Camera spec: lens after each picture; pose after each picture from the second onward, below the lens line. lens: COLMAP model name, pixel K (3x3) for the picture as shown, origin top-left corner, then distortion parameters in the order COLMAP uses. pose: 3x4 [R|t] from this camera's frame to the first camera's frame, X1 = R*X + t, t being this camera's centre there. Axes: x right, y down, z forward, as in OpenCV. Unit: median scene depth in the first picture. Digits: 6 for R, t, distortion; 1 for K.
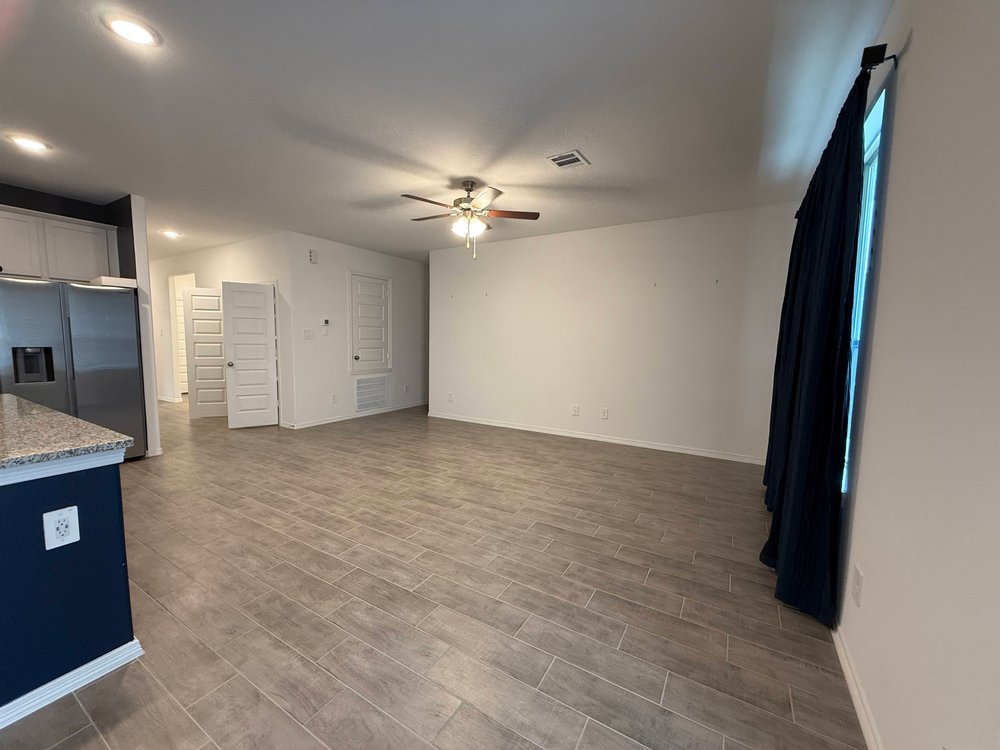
lens RADIAL K [[396.2, 0, 498.9], [0, 396.2, 376.4], [0, 0, 1]] dist [-0.002465, 0.000441]
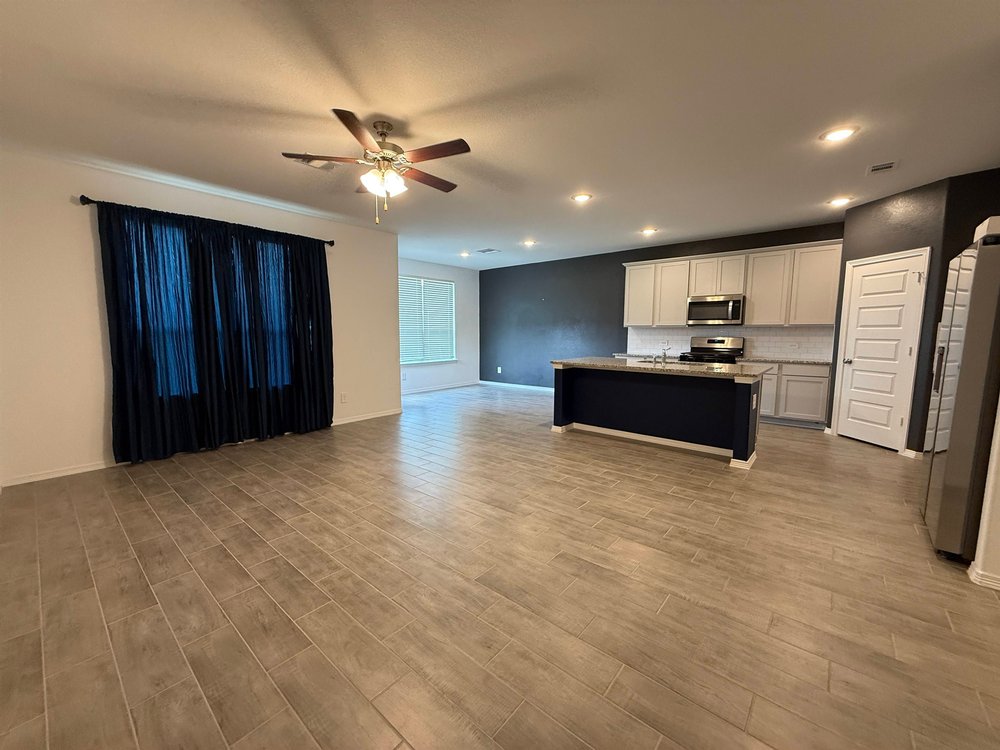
lens RADIAL K [[396.2, 0, 498.3], [0, 396.2, 372.2], [0, 0, 1]] dist [-0.002465, 0.000441]
pose [[-0.986519, -0.031234, 0.160637, -0.455164], [0.001466, 0.979891, 0.199530, -0.177952], [-0.163639, 0.197075, -0.966635, 1.878815]]
